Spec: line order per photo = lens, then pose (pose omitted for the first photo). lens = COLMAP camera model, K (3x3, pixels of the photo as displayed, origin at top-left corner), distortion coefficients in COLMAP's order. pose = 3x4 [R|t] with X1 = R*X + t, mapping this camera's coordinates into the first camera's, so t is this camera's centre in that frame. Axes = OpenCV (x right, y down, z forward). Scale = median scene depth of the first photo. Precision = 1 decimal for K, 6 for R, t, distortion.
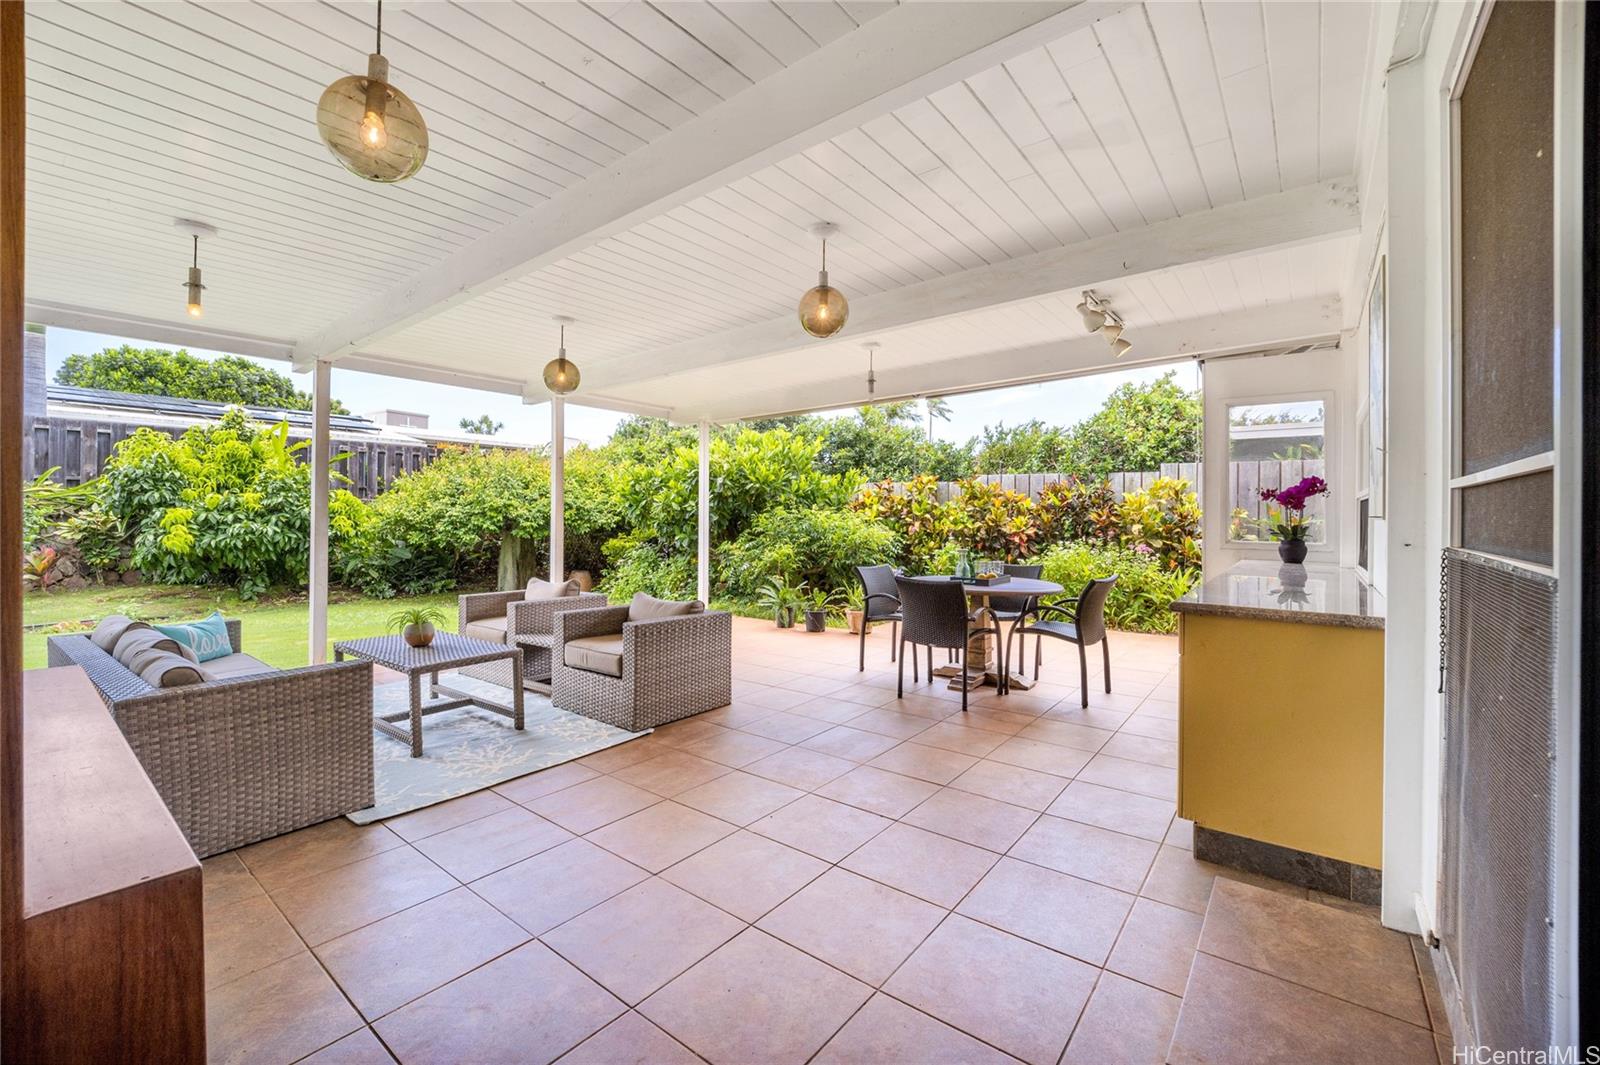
lens RADIAL K [[655.9, 0, 797.3], [0, 655.9, 518.4], [0, 0, 1]] dist [-0.015447, -0.000248]
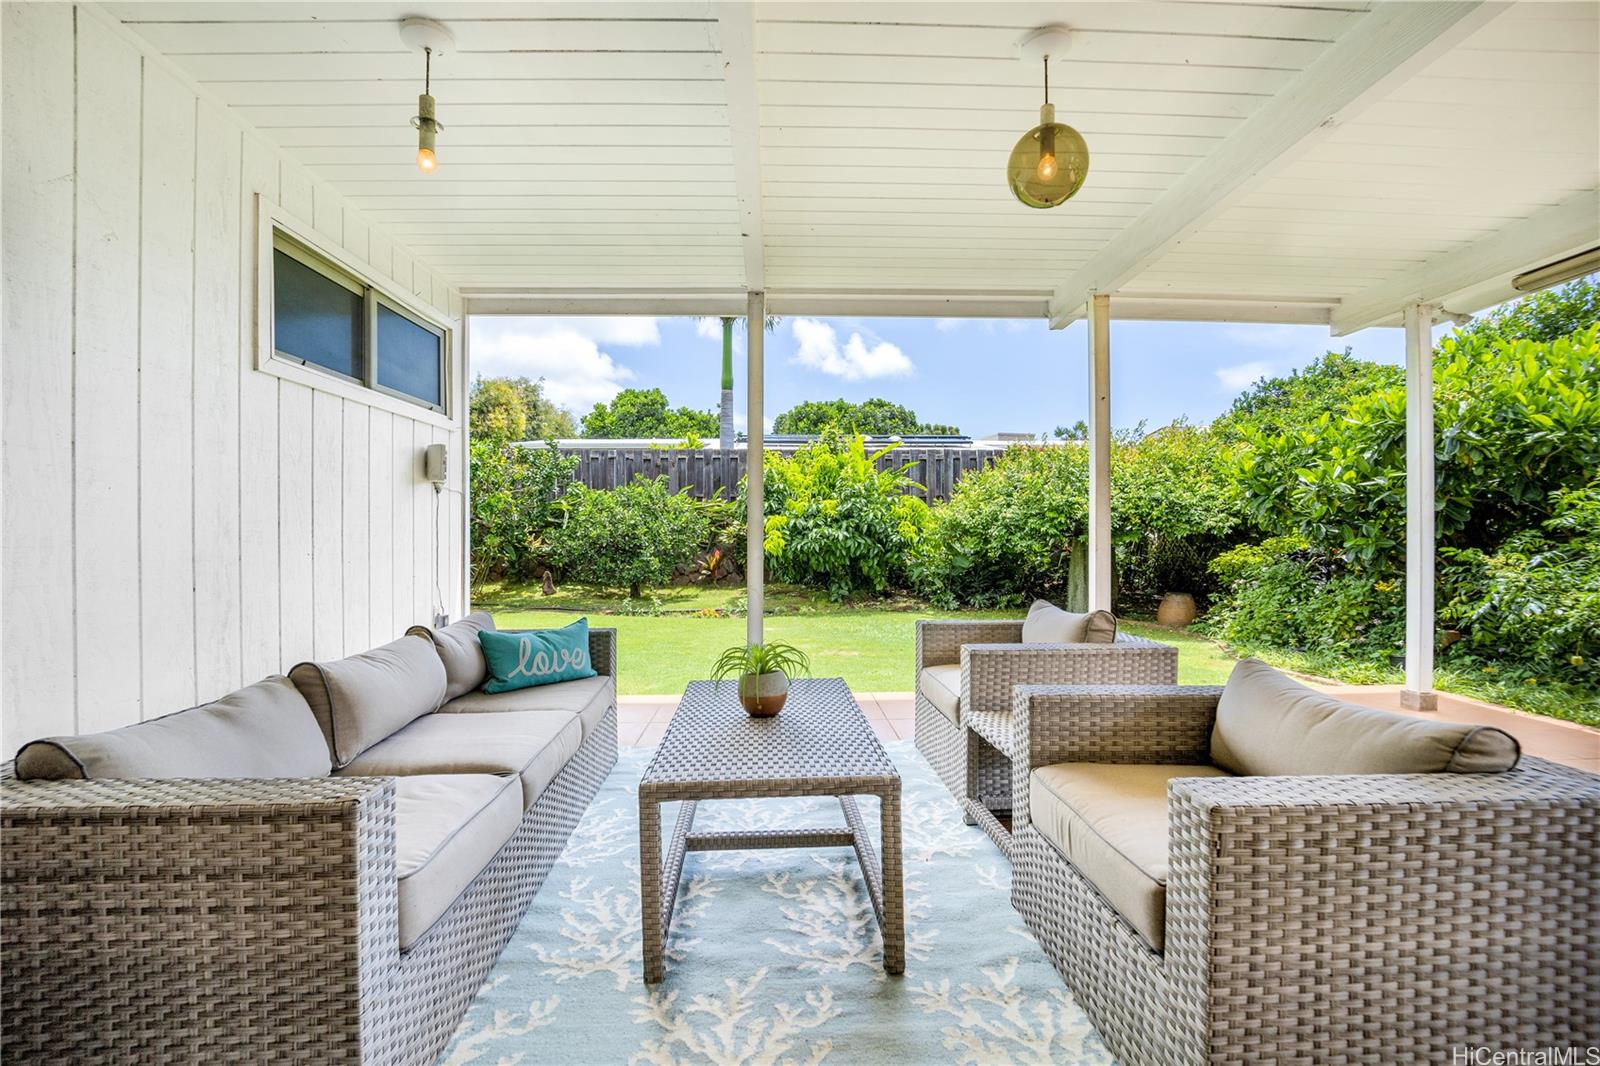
lens RADIAL K [[673.3, 0, 784.4], [0, 673.3, 533.9], [0, 0, 1]] dist [-0.012273, -0.008351]
pose [[0.641277, -0.005376, -0.767291, -0.049601], [0.005641, 0.999981, -0.002292, 0.016599], [0.767289, -0.002859, 0.641295, 0.229193]]
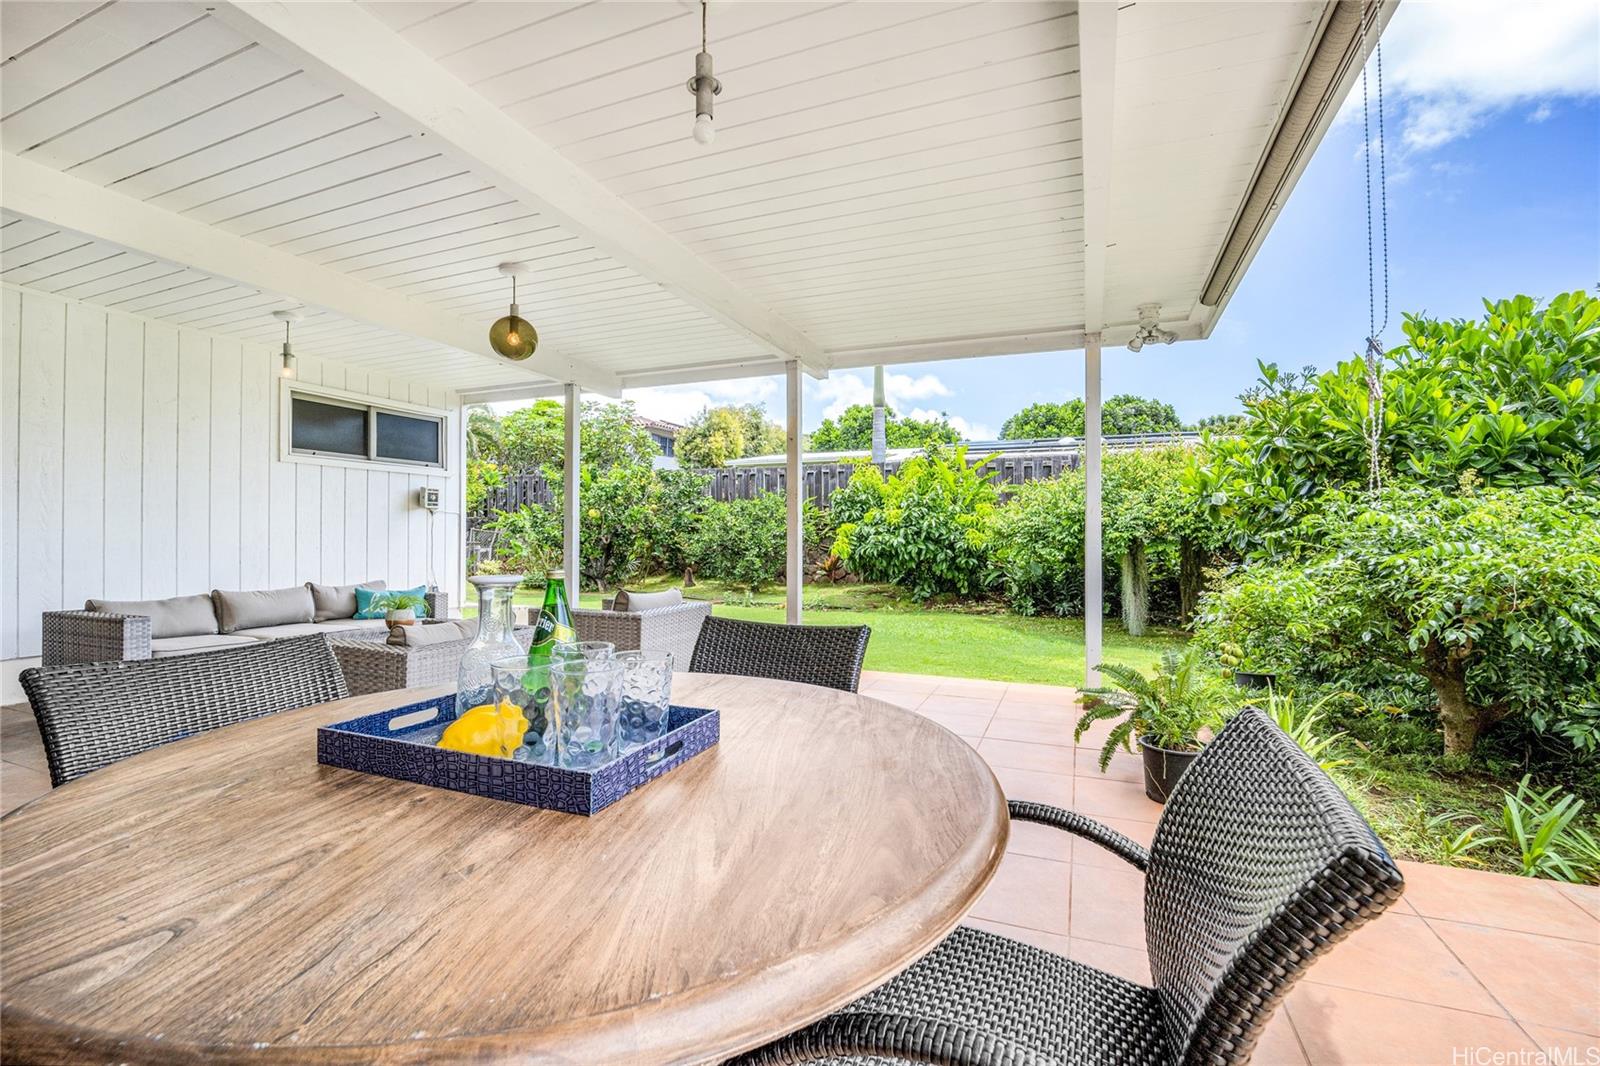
lens RADIAL K [[664.3, 0, 800.0], [0, 664.3, 533.0], [0, 0, 1]] dist [-0.012365, -0.000259]
pose [[0.296740, -0.009218, -0.954914, 0.228684], [-0.003260, 0.999938, -0.010665, 0.015325], [0.954953, 0.006278, 0.296691, 0.454400]]
